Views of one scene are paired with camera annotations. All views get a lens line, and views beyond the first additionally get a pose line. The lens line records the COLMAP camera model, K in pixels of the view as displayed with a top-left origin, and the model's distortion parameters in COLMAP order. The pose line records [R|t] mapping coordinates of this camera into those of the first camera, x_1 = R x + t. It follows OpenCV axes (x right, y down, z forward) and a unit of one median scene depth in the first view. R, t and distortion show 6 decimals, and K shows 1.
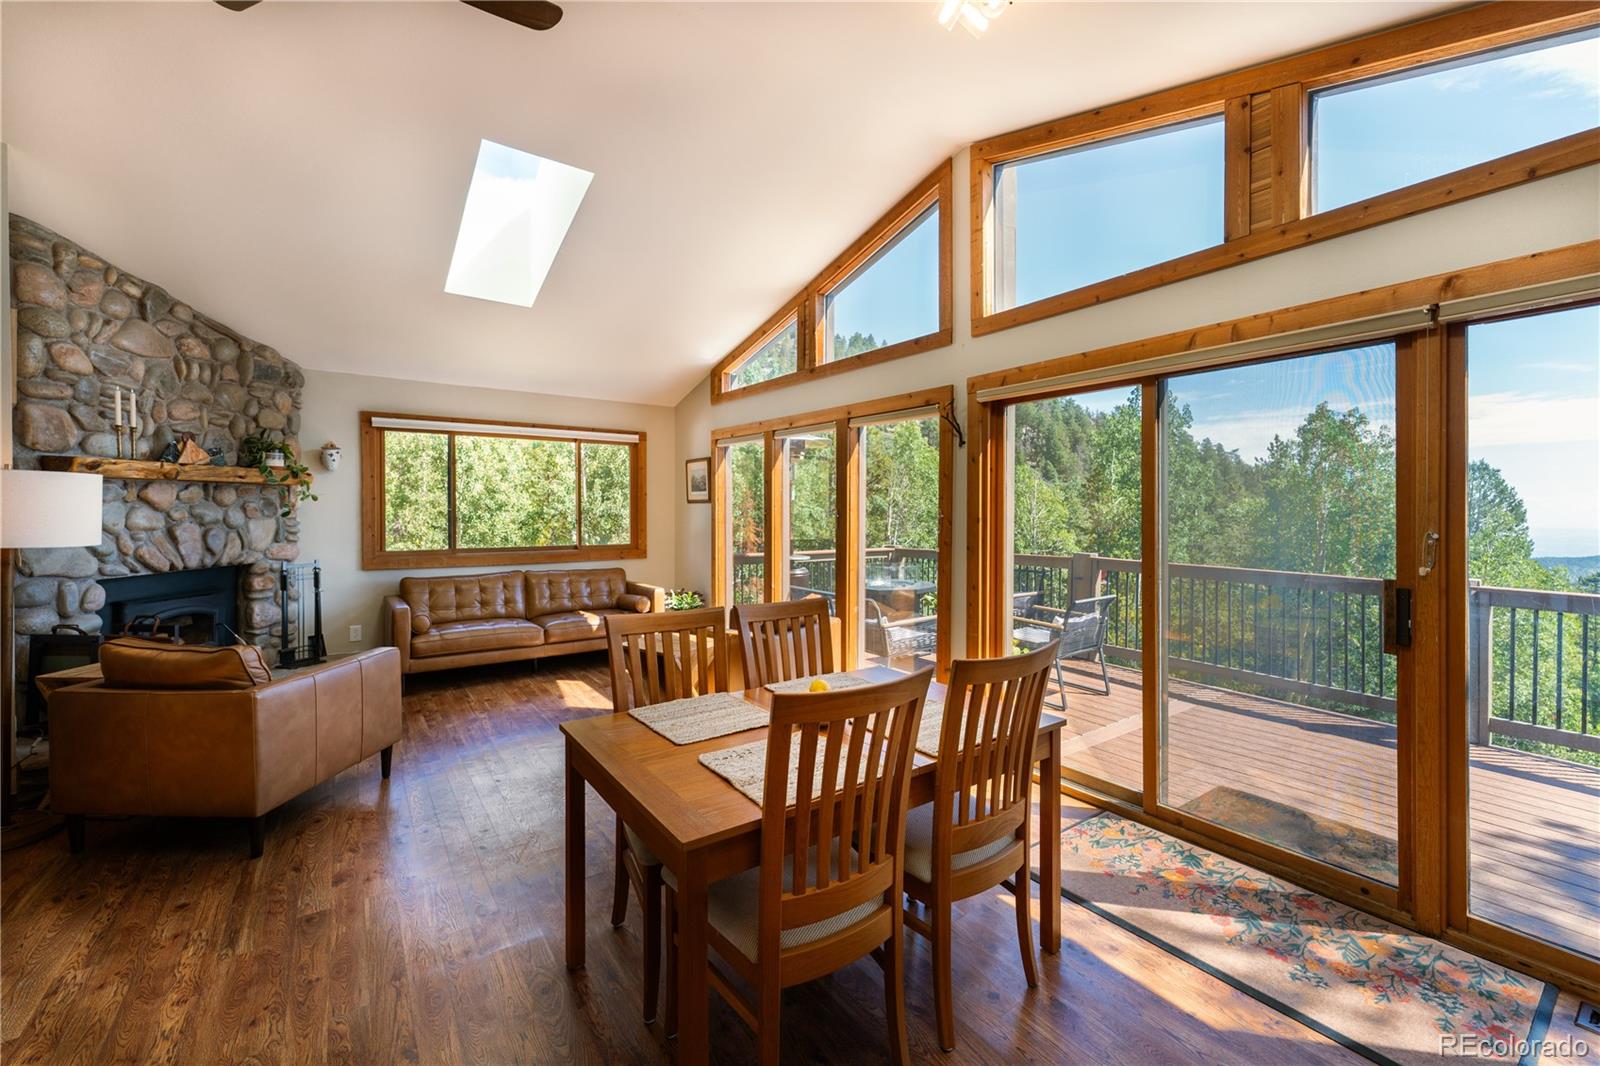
lens RADIAL K [[649.5, 0, 798.6], [0, 649.5, 519.8], [0, 0, 1]] dist [0.002240, -0.000794]
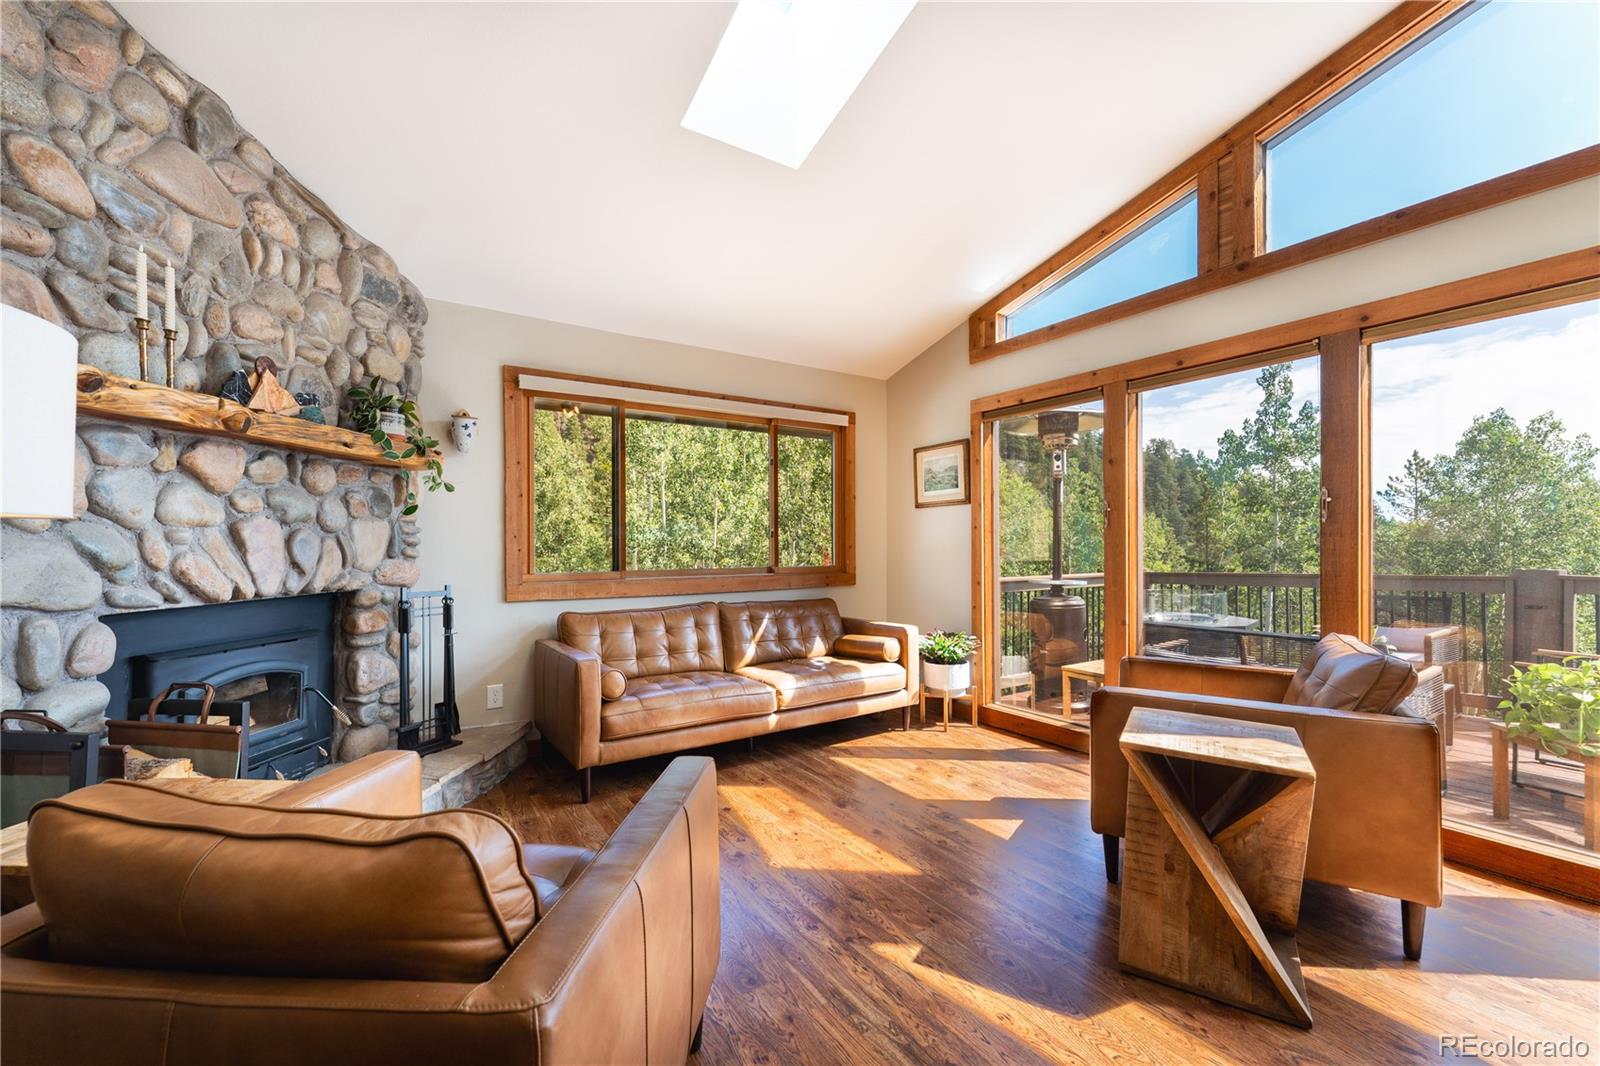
lens RADIAL K [[649.5, 0, 801.4], [0, 649.5, 544.1], [0, 0, 1]] dist [0.002240, -0.000794]
pose [[0.999025, -0.012013, -0.042480, -0.422344], [0.011107, 0.999707, -0.021494, 0.044990], [0.042726, 0.021001, 0.998866, 0.429133]]
